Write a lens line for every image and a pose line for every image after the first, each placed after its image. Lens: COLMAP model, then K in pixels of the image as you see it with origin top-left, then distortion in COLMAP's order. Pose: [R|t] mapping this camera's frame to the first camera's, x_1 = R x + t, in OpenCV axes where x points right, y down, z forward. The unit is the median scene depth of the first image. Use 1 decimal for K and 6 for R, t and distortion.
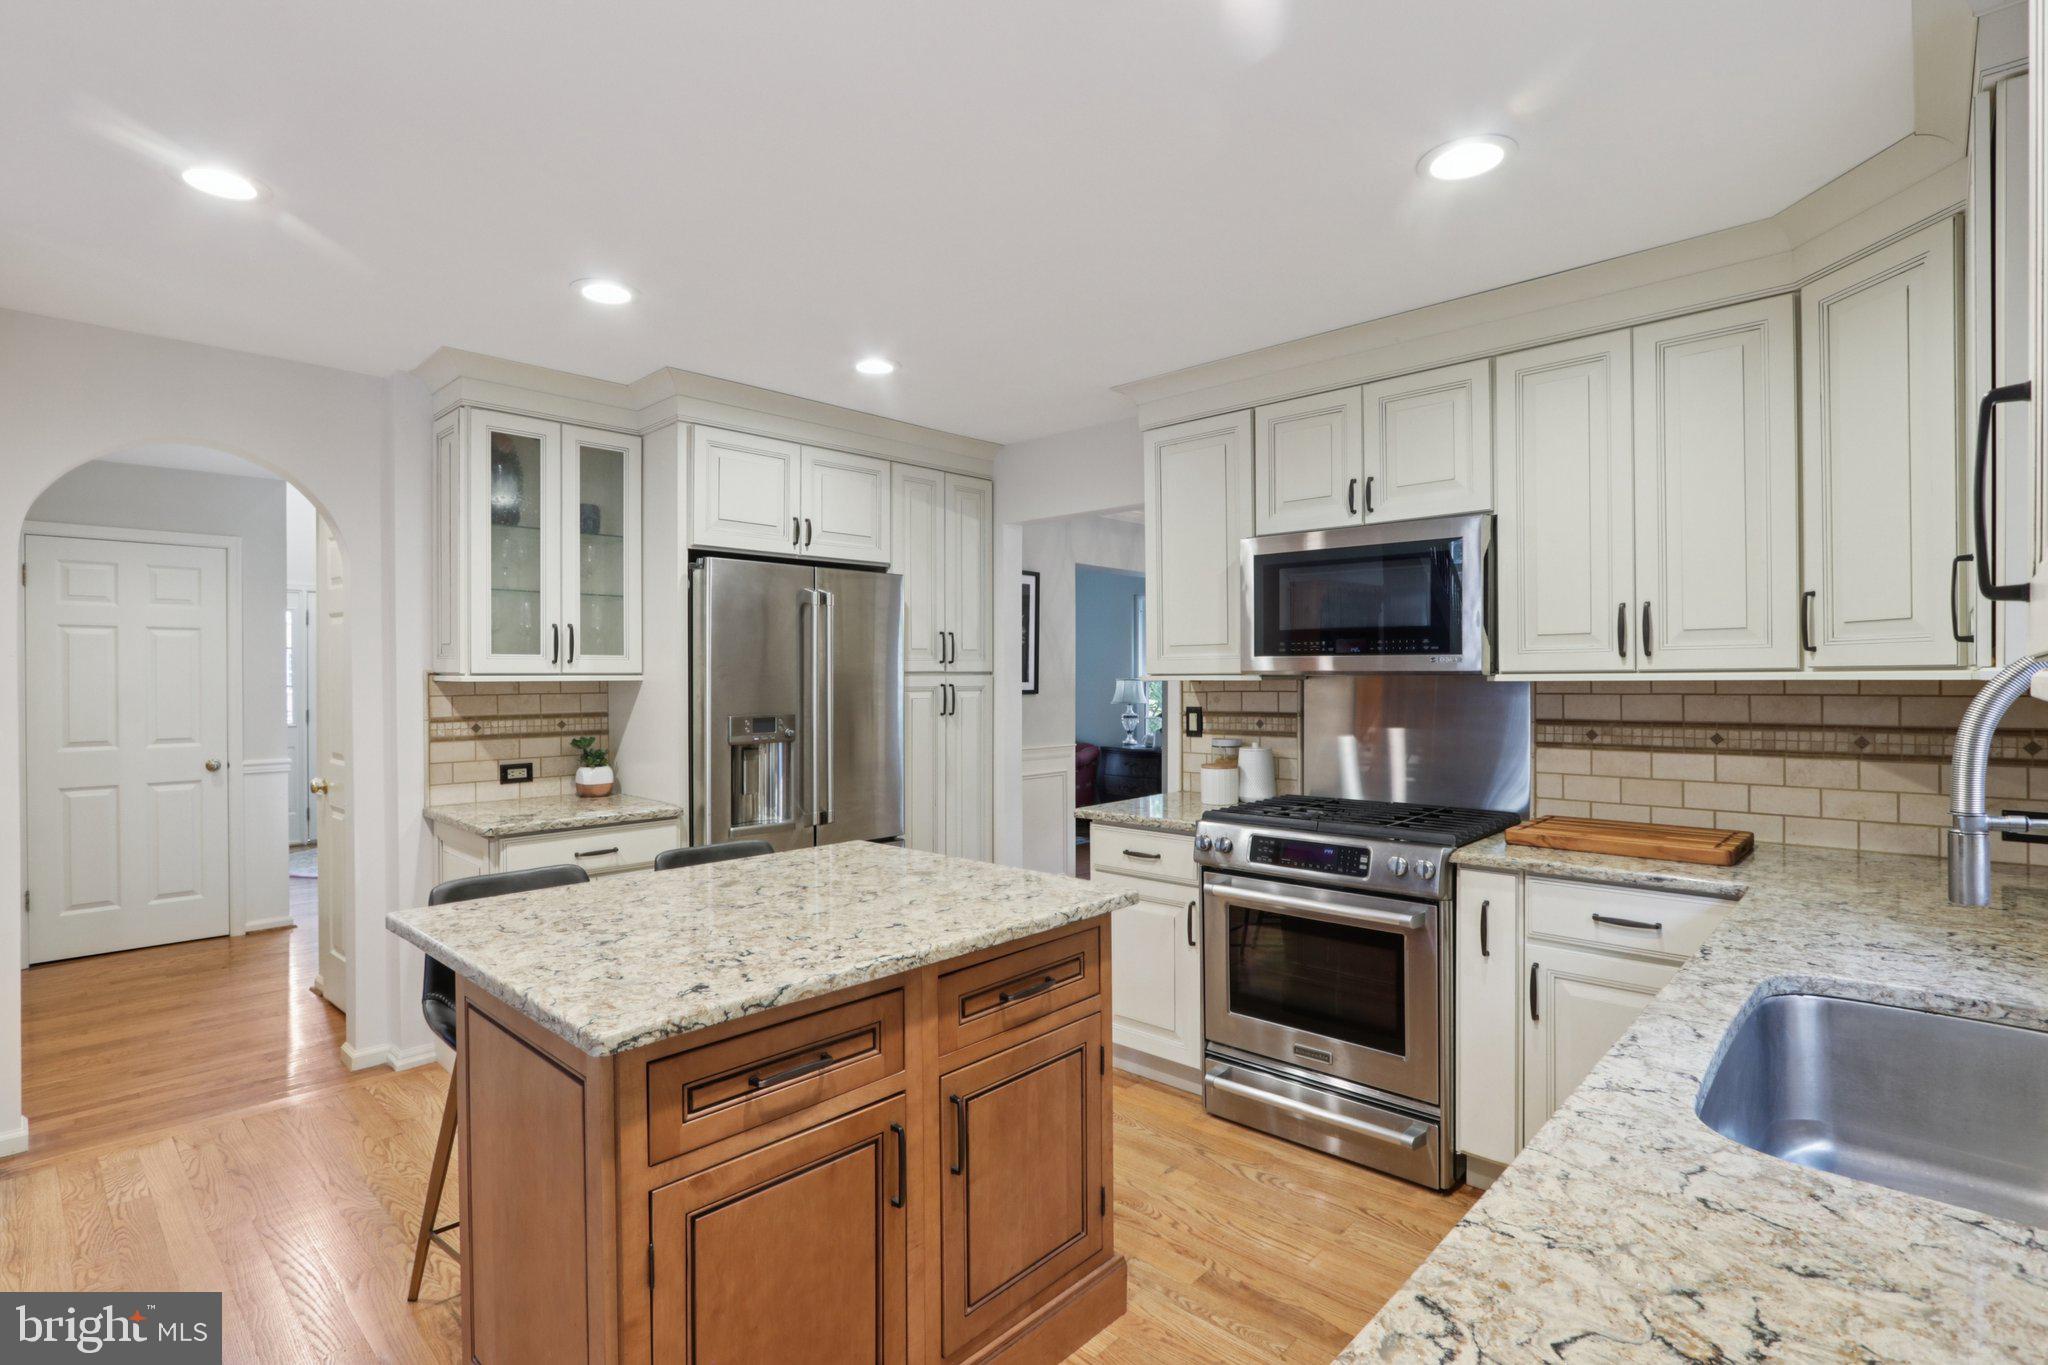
lens RADIAL K [[959.5, 0, 1003.4], [0, 959.5, 689.1], [0, 0, 1]] dist [-0.017145, 0.001512]
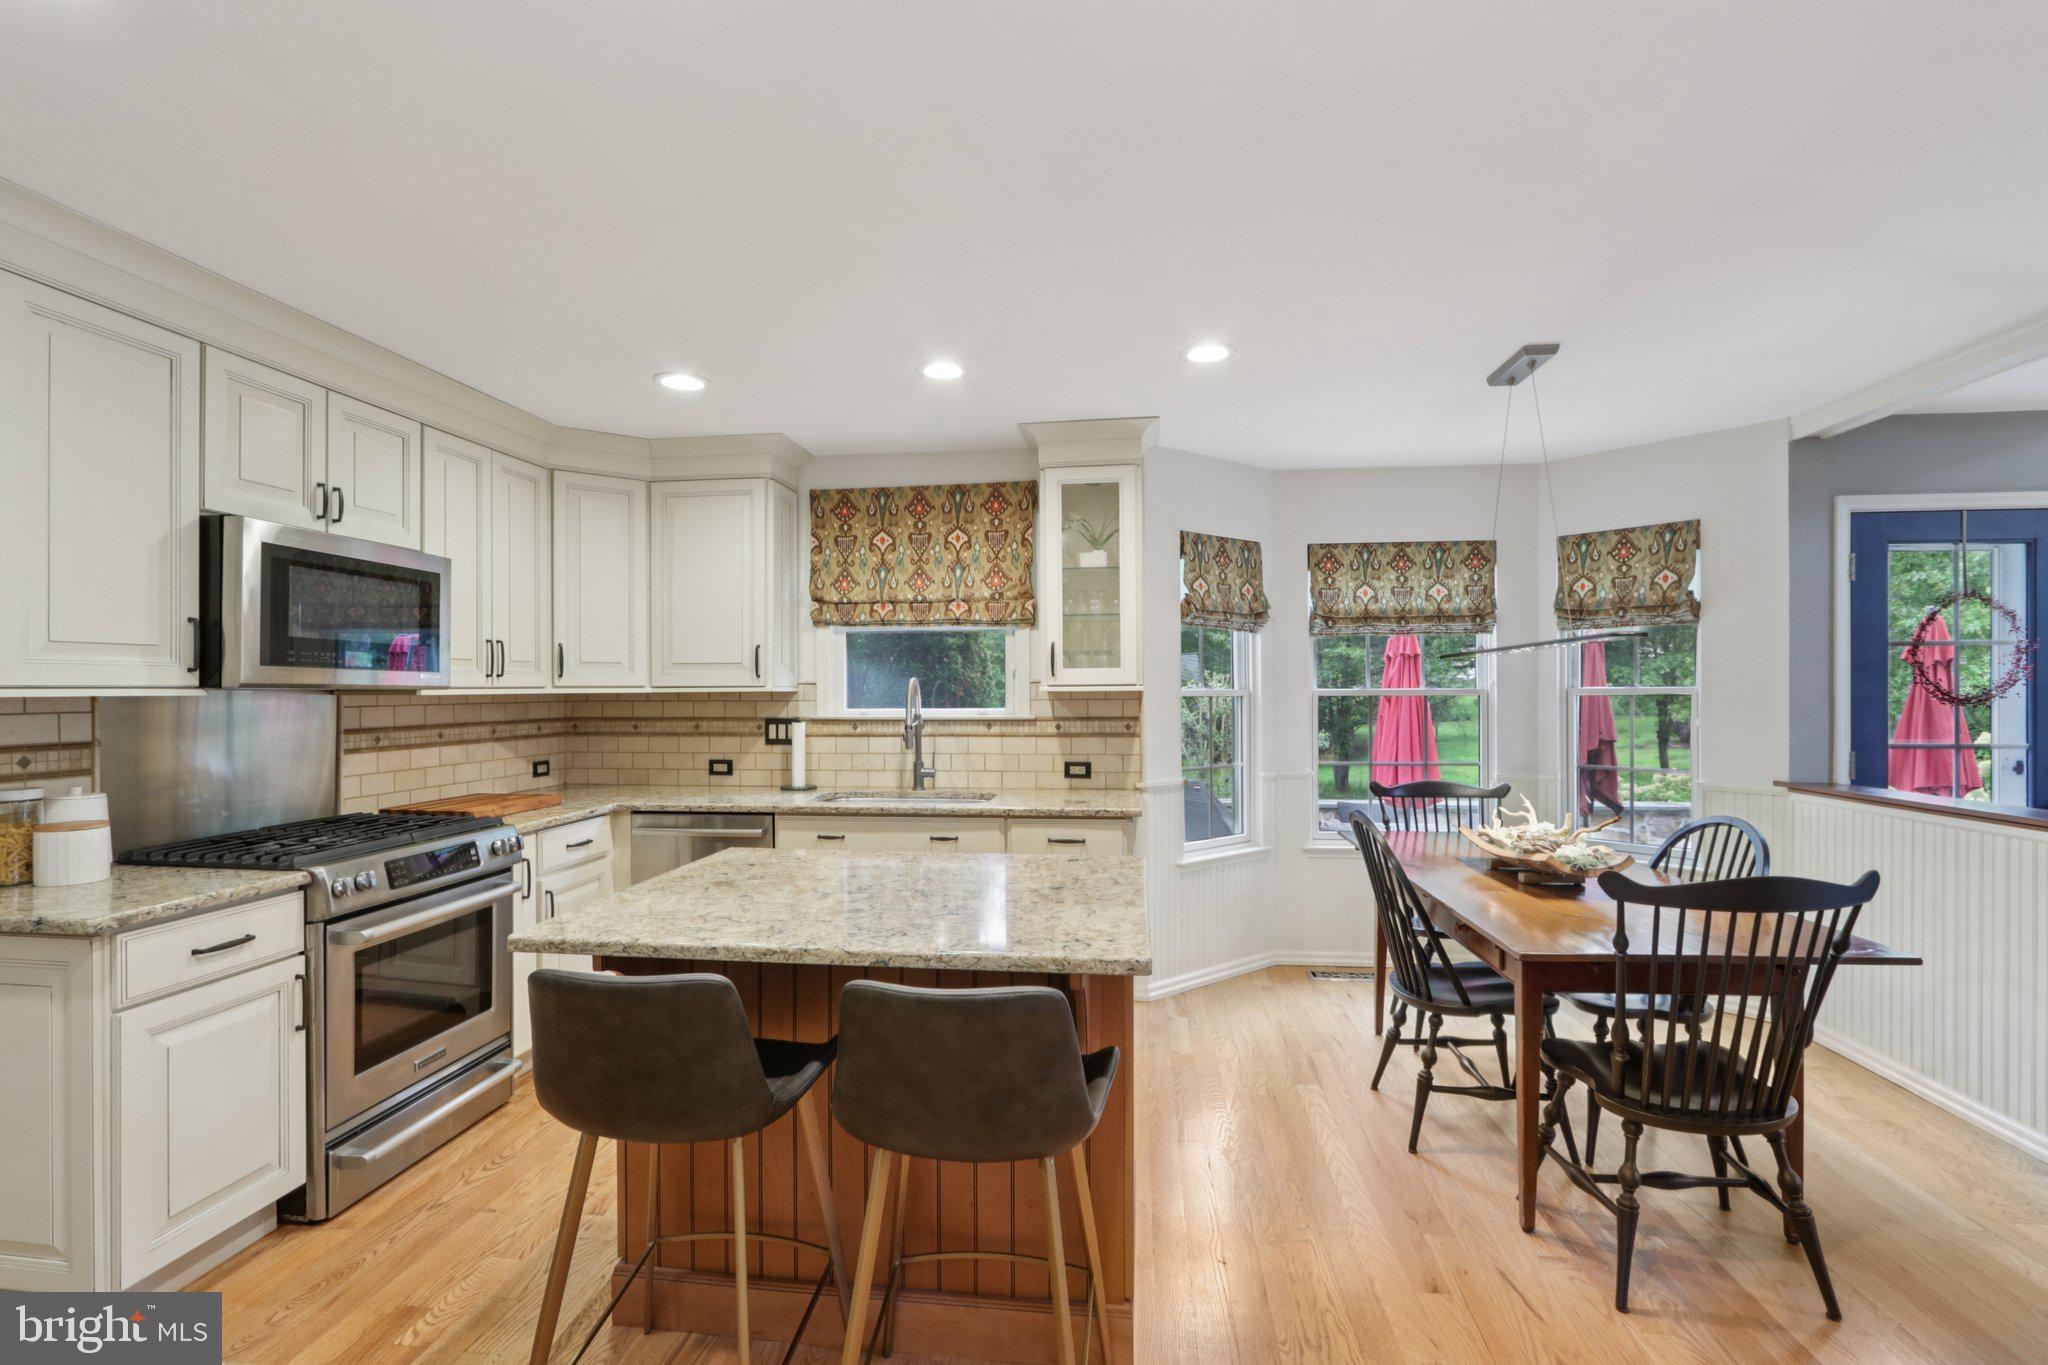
lens RADIAL K [[959.5, 0, 993.9], [0, 959.5, 673.7], [0, 0, 1]] dist [-0.017145, 0.001512]
pose [[-0.583186, 0.019480, 0.812105, -0.857985], [0.014326, 0.999804, -0.013695, -0.008878], [-0.812212, 0.003648, -0.583351, 1.091578]]
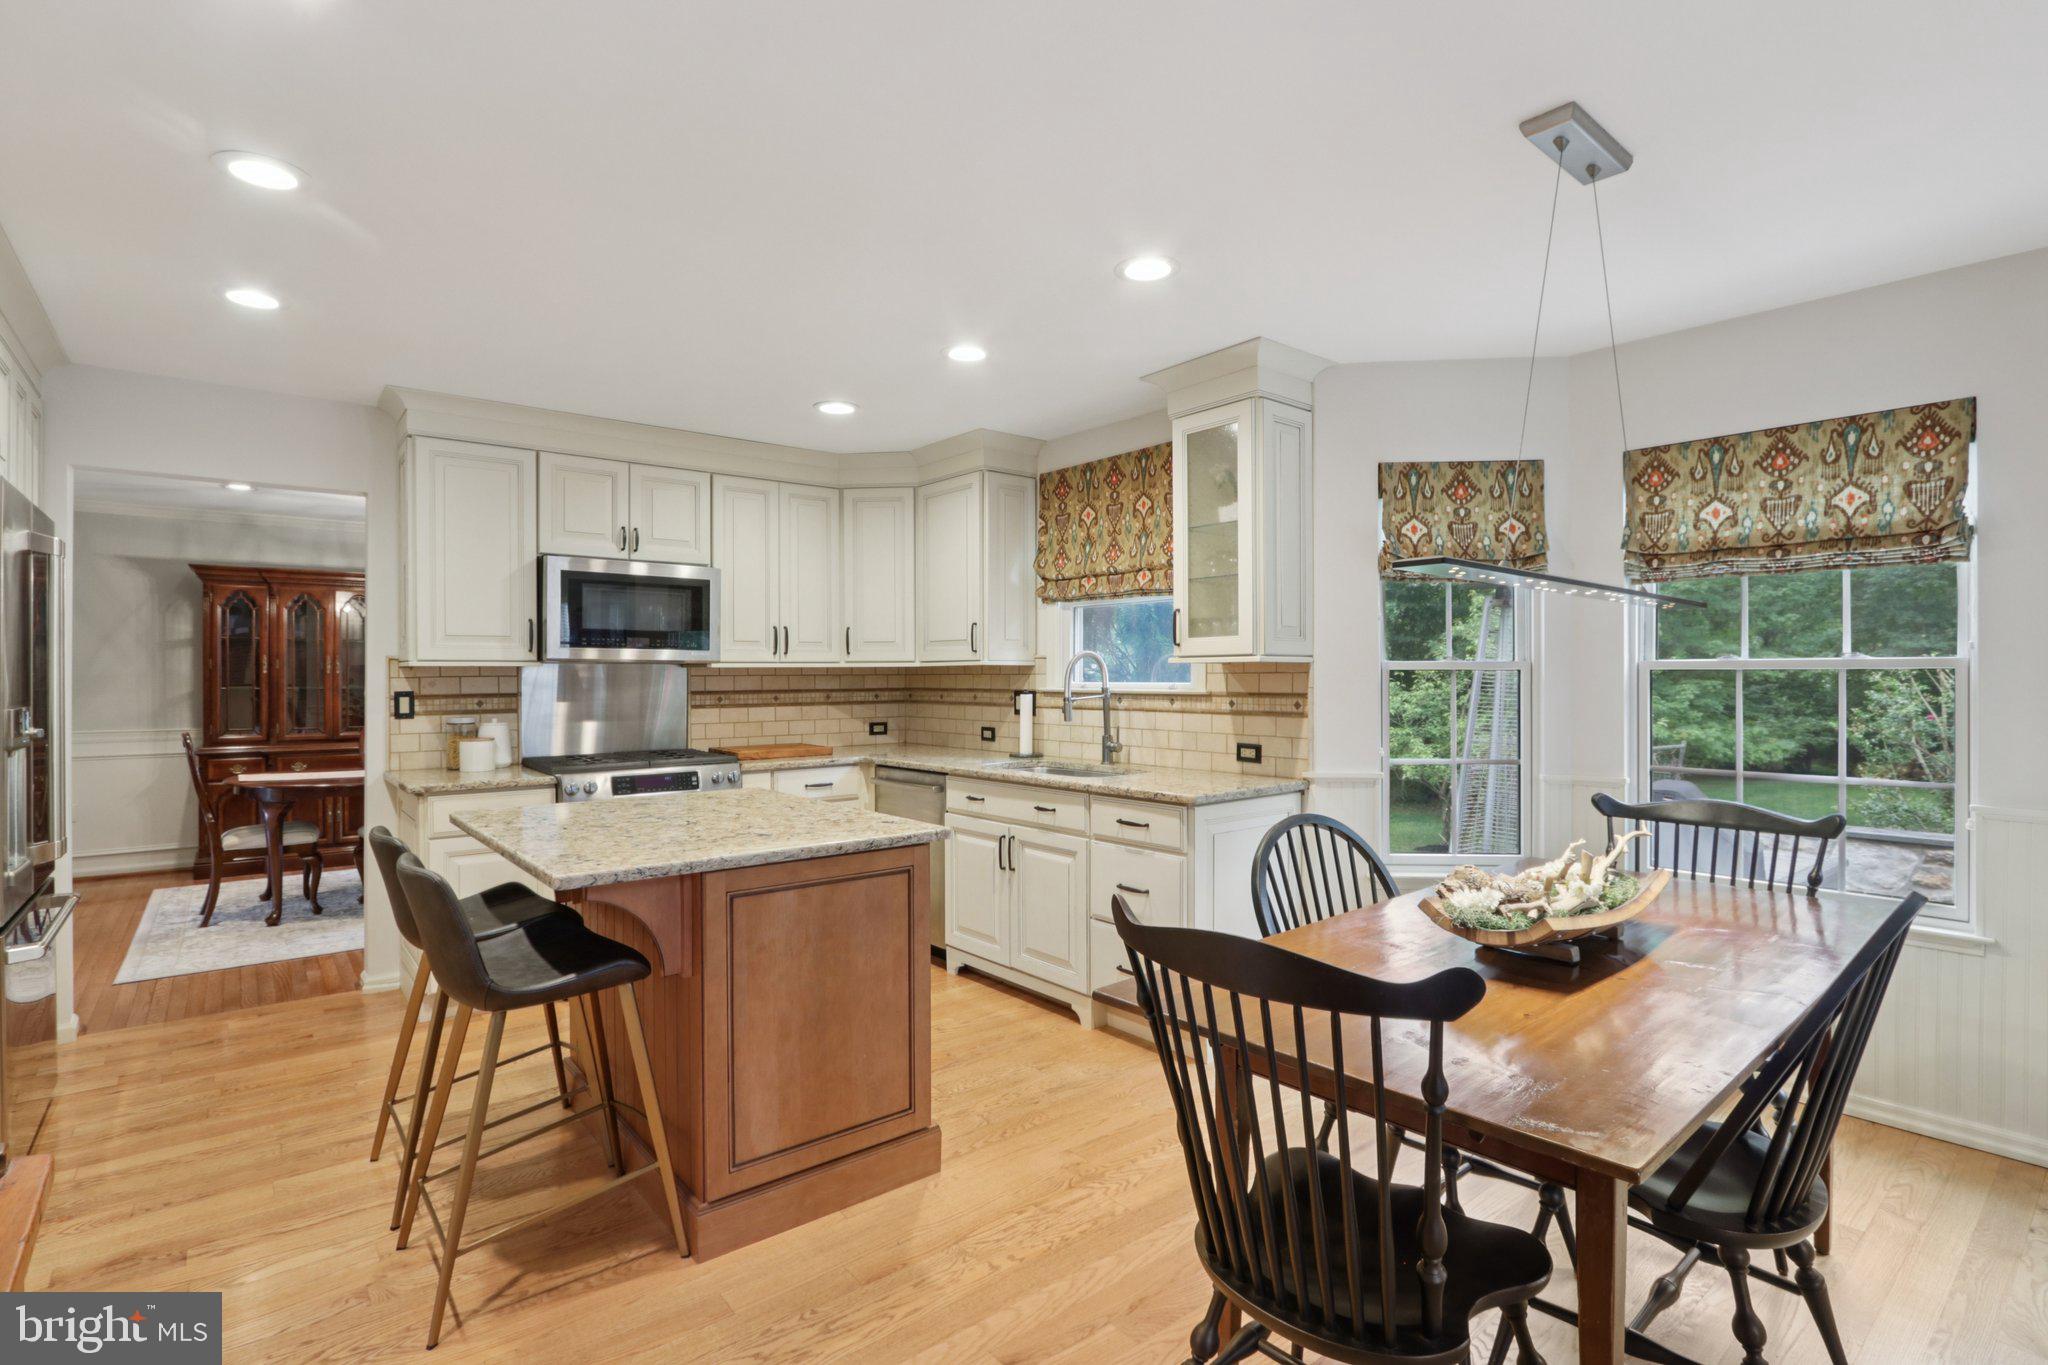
lens RADIAL K [[959.5, 0, 1010.9], [0, 959.5, 676.4], [0, 0, 1]] dist [-0.017145, 0.001512]
pose [[0.121886, 0.001945, 0.992542, -1.066663], [0.011722, 0.999926, -0.003399, 0.018546], [-0.992475, 0.012048, 0.121854, 0.267622]]
